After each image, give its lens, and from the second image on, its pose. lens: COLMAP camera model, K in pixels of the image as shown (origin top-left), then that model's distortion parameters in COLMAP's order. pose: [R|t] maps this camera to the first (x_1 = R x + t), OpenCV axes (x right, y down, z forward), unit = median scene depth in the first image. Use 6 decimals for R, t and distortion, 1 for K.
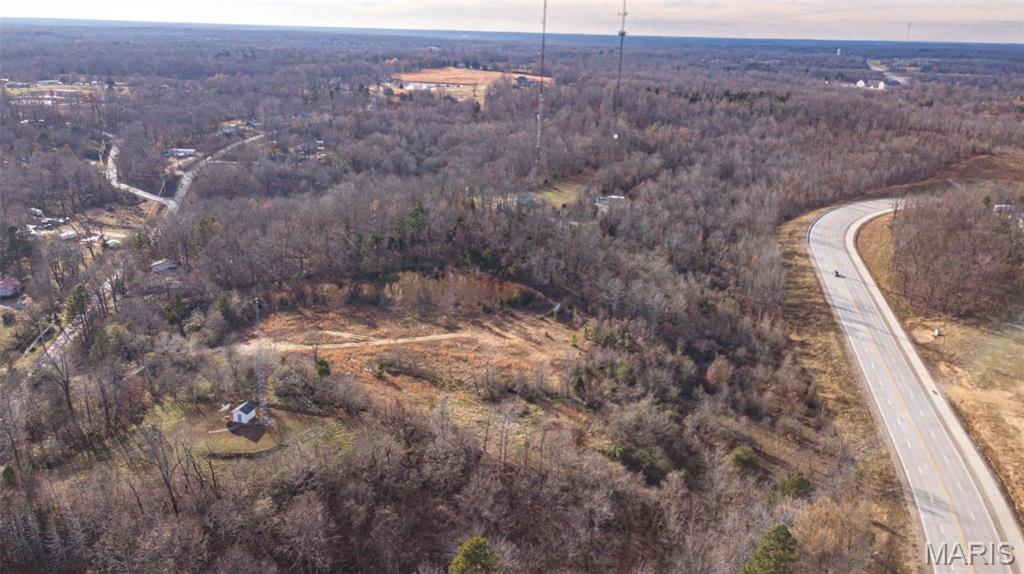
lens RADIAL K [[785.6, 0, 504.1], [0, 785.6, 295.2], [0, 0, 1]] dist [0.023209, 0.012489]
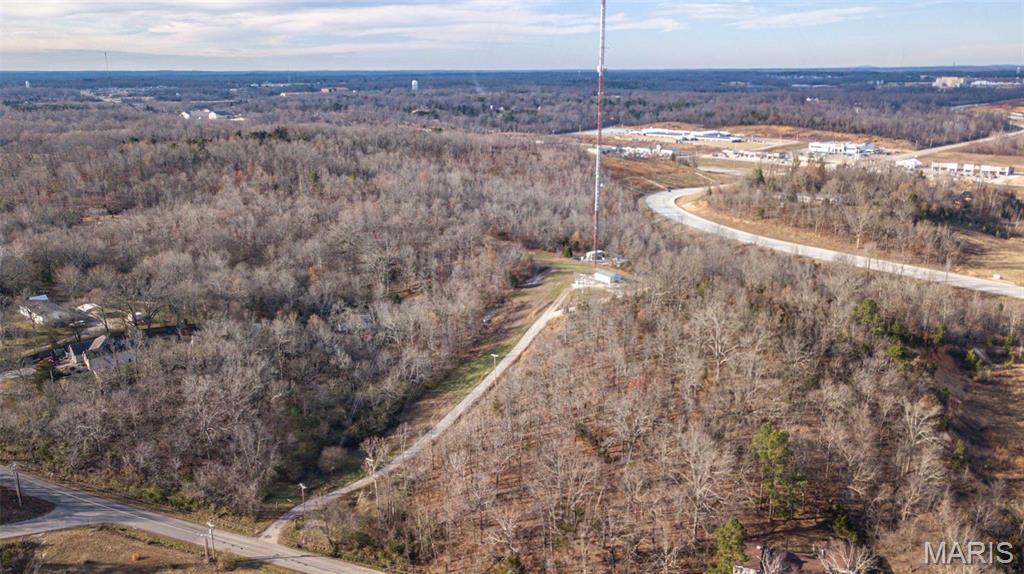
lens RADIAL K [[785.6, 0, 506.6], [0, 785.6, 284.9], [0, 0, 1]] dist [0.023209, 0.012489]
pose [[0.515096, -0.257828, 0.817436, -0.964072], [0.293390, 0.949113, 0.114484, -0.332182], [-0.805356, 0.180857, 0.564529, 0.892283]]
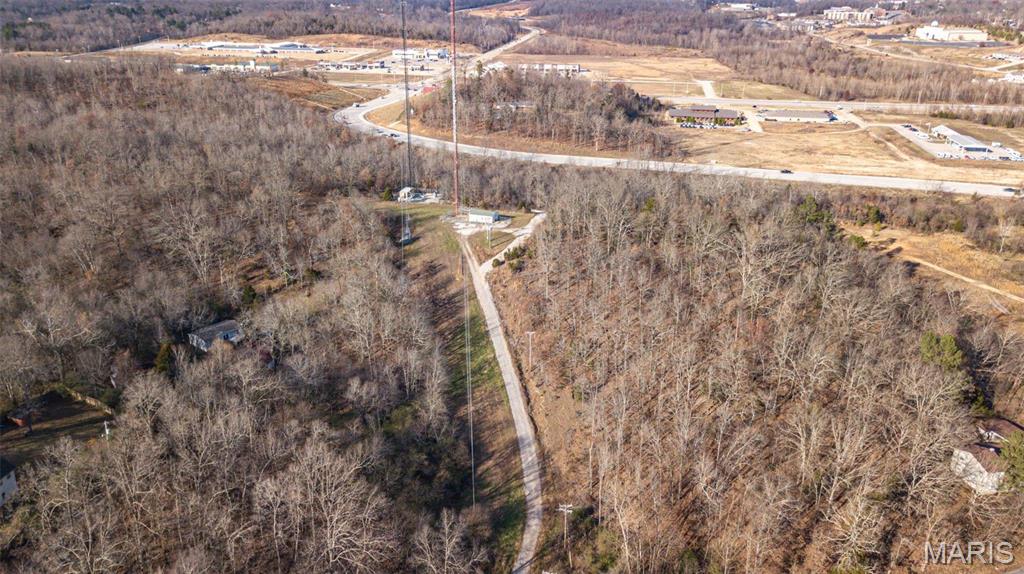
lens RADIAL K [[785.6, 0, 507.2], [0, 785.6, 281.3], [0, 0, 1]] dist [0.023209, 0.012489]
pose [[-0.083911, -0.391801, 0.916216, -0.923927], [0.315276, 0.861786, 0.397400, -0.489457], [-0.945283, 0.322207, 0.051212, 1.352980]]
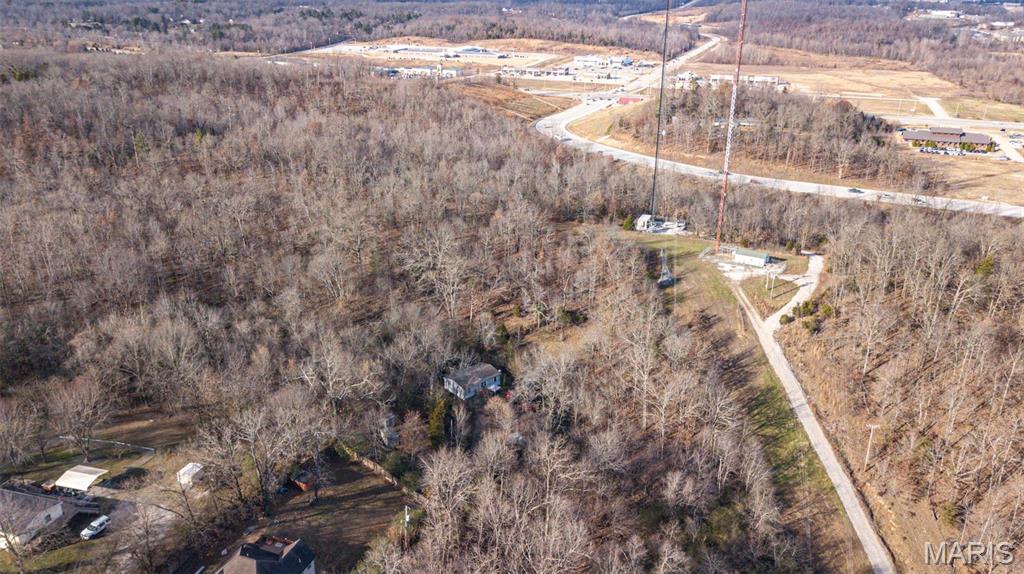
lens RADIAL K [[785.6, 0, 509.5], [0, 785.6, 286.2], [0, 0, 1]] dist [0.023209, 0.012489]
pose [[0.099987, -0.391863, 0.914574, -0.808345], [0.315937, 0.884116, 0.344272, -0.529690], [-0.943497, 0.254525, 0.212204, 1.481778]]
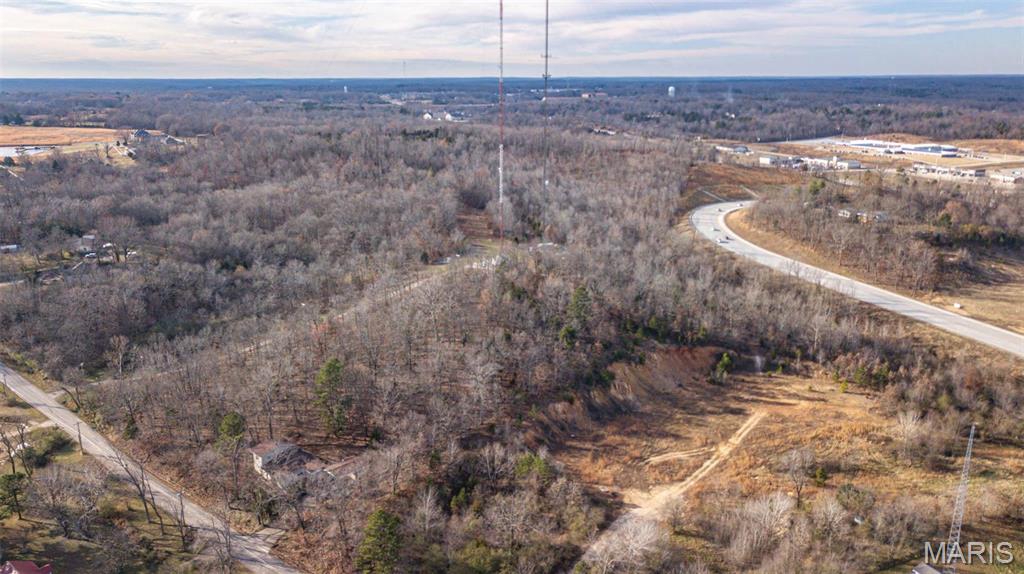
lens RADIAL K [[785.6, 0, 505.5], [0, 785.6, 286.5], [0, 0, 1]] dist [0.023209, 0.012489]
pose [[0.795421, -0.186665, 0.576595, -0.692212], [0.218328, 0.975765, 0.014704, -0.149984], [-0.565365, 0.114191, 0.816898, 0.381239]]
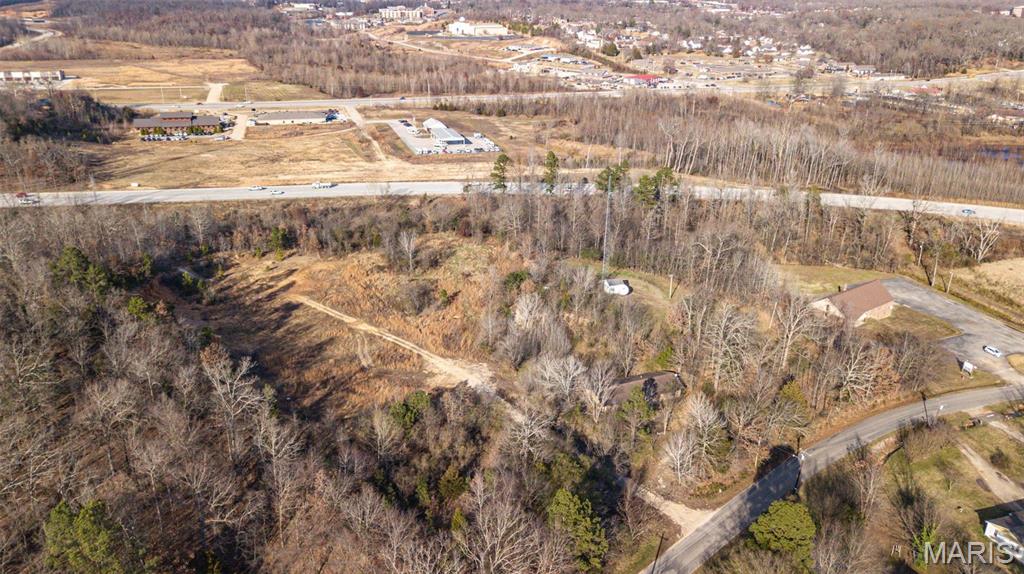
lens RADIAL K [[785.6, 0, 491.9], [0, 785.6, 293.3], [0, 0, 1]] dist [0.023209, 0.012489]
pose [[-0.514230, -0.348735, 0.783550, -0.738844], [0.256090, 0.809487, 0.528346, -0.316538], [-0.818526, 0.472350, -0.326955, 1.004768]]
